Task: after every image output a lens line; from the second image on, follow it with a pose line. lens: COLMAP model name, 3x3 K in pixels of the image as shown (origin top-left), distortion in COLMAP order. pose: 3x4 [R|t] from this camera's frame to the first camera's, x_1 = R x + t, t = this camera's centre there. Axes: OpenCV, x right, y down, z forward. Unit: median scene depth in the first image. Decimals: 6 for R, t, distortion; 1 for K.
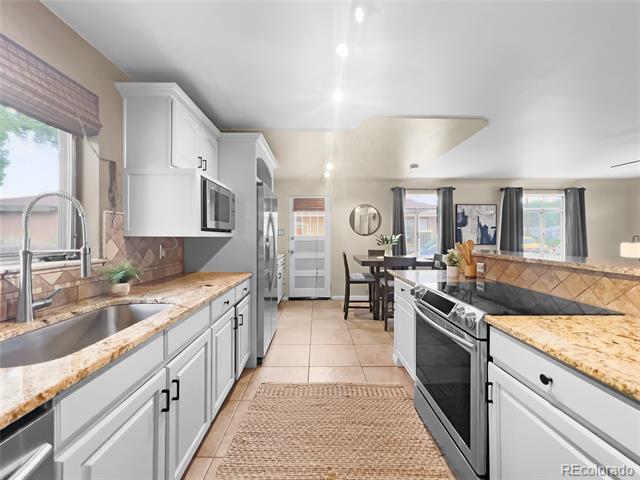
lens RADIAL K [[257.6, 0, 320.6], [0, 257.6, 236.8], [0, 0, 1]] dist [0.000636, 0.000201]
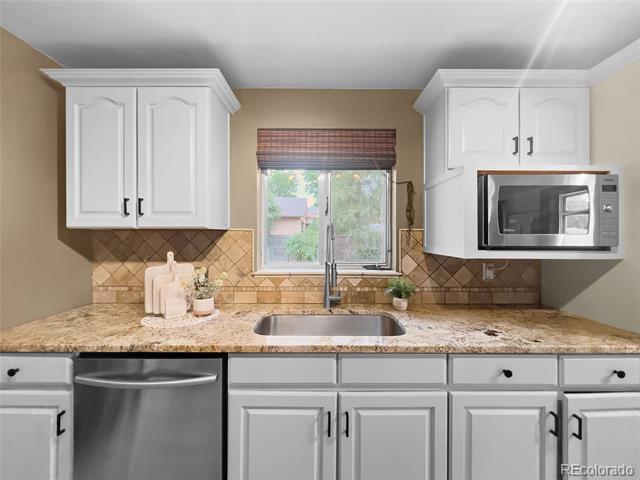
lens RADIAL K [[257.6, 0, 320.3], [0, 257.6, 237.3], [0, 0, 1]] dist [0.000636, 0.000201]
pose [[-0.019243, 0.002337, -0.999812, 0.241765], [-0.006736, 0.999974, 0.002467, -0.057502], [0.999792, 0.006782, -0.019226, 0.588608]]
